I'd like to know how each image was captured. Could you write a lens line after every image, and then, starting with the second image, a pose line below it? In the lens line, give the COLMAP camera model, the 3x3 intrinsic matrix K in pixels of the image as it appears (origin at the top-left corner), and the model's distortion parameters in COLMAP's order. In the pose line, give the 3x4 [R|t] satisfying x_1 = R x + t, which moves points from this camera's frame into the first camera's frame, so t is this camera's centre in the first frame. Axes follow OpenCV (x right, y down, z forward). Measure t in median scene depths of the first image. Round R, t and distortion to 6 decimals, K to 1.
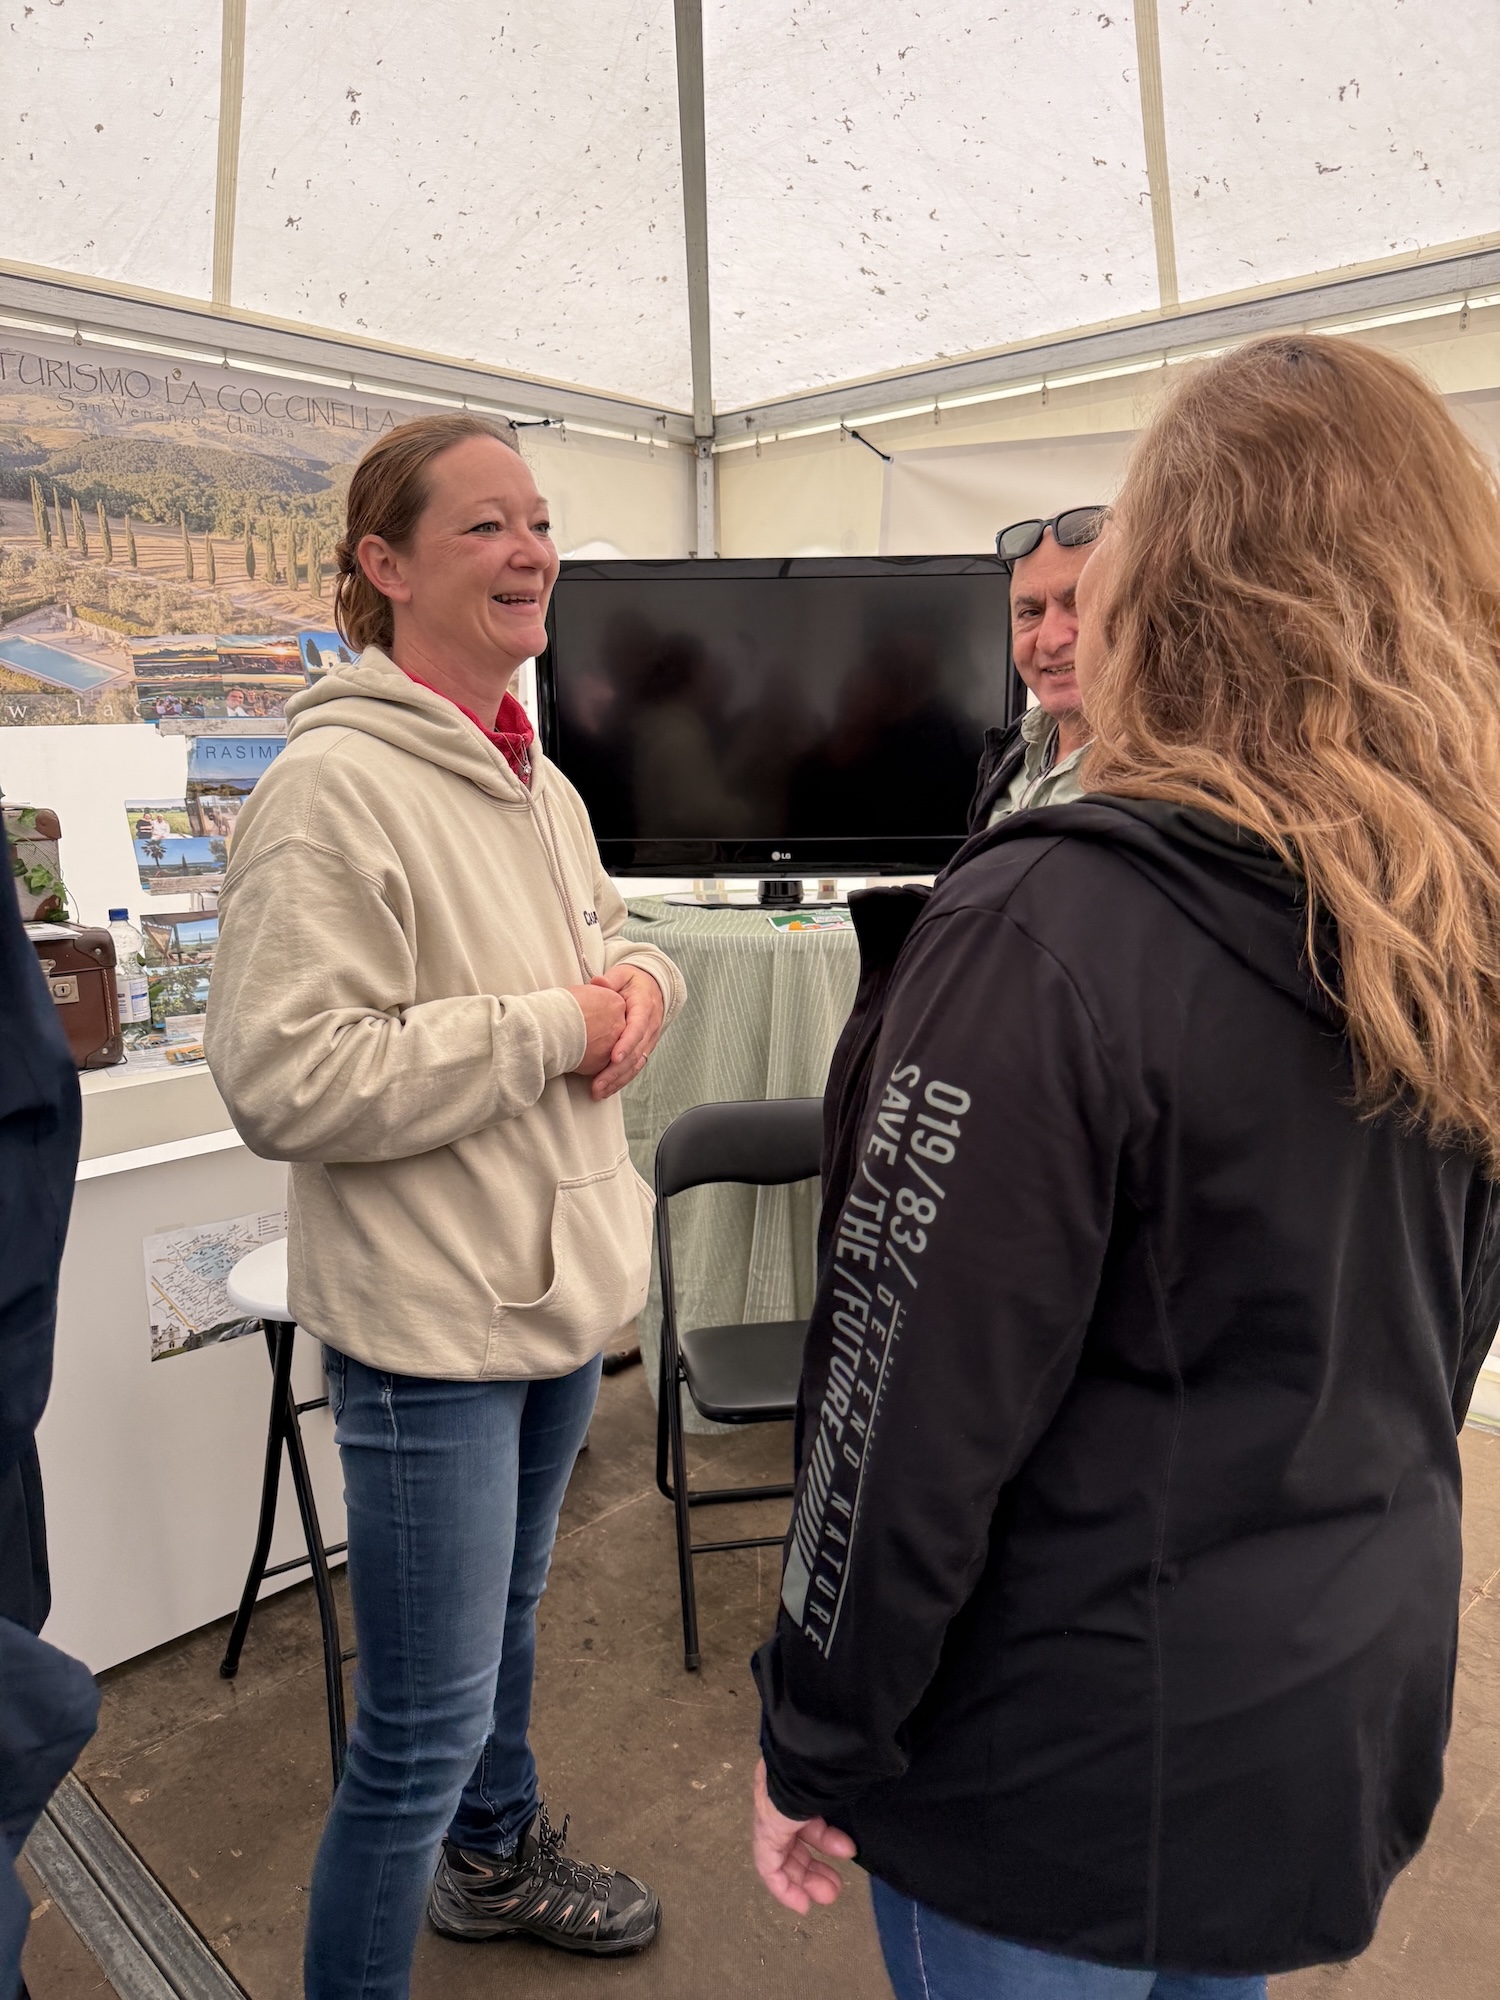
lens RADIAL K [[1418.8, 0, 761.7], [0, 1418.8, 1006.6], [0, 0, 1]] dist [0.030990, -0.000433]
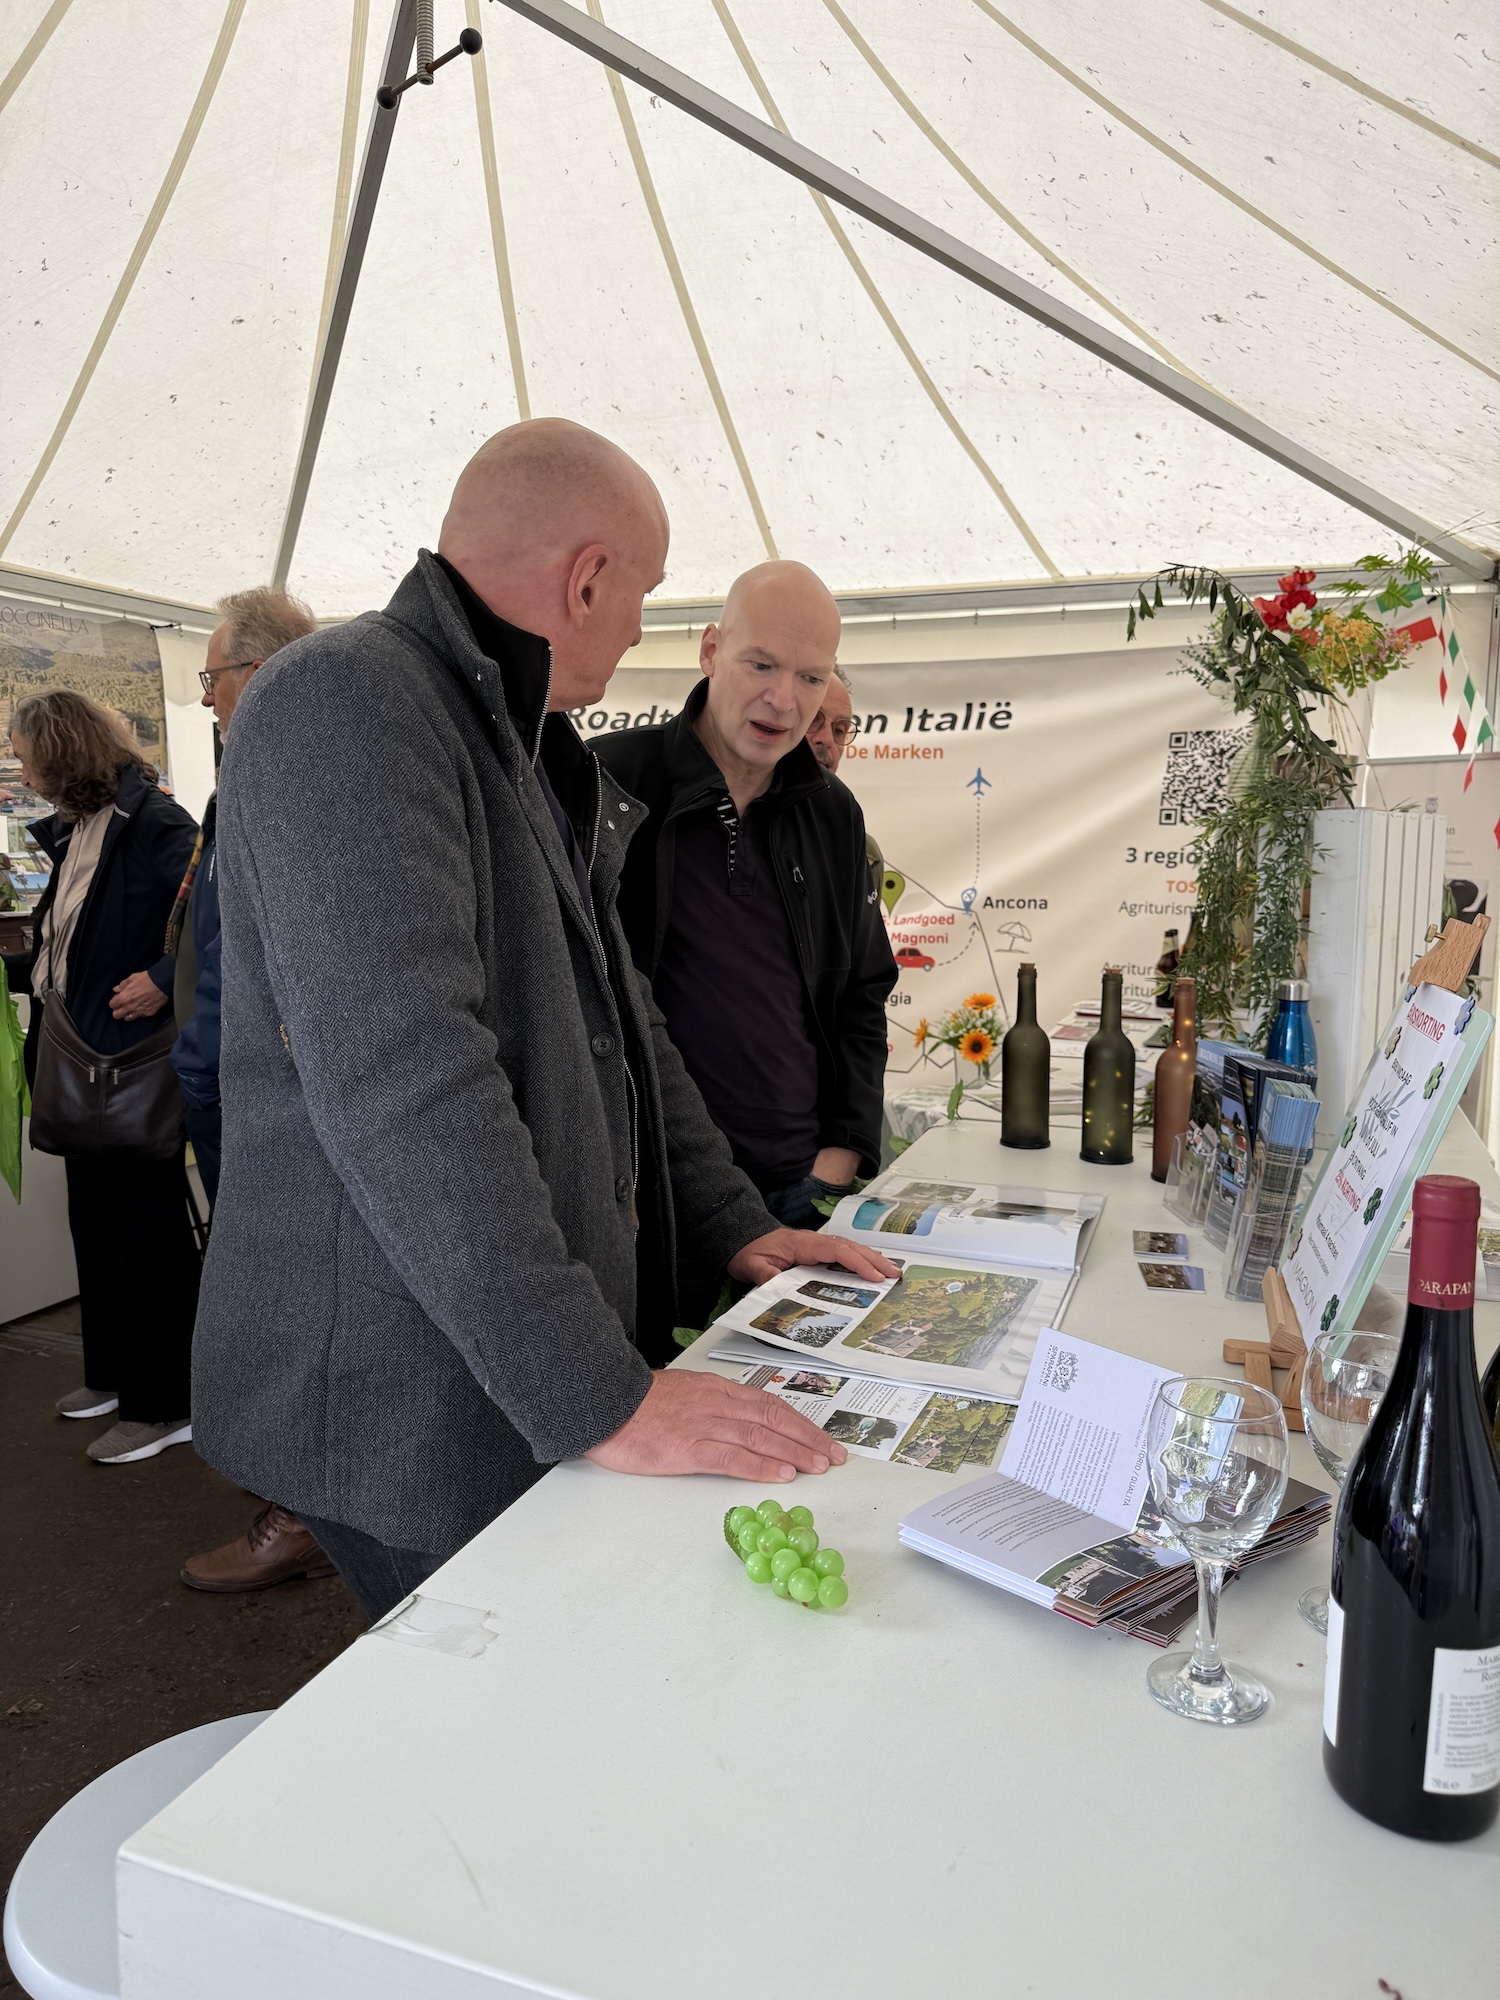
lens RADIAL K [[1418.8, 0, 756.1], [0, 1418.8, 998.1], [0, 0, 1]] dist [0.030990, -0.000433]
pose [[0.906752, -0.046657, 0.419076, -0.290334], [0.076917, 0.995486, -0.055595, 0.170242], [-0.414590, 0.082645, 0.906248, -0.805622]]
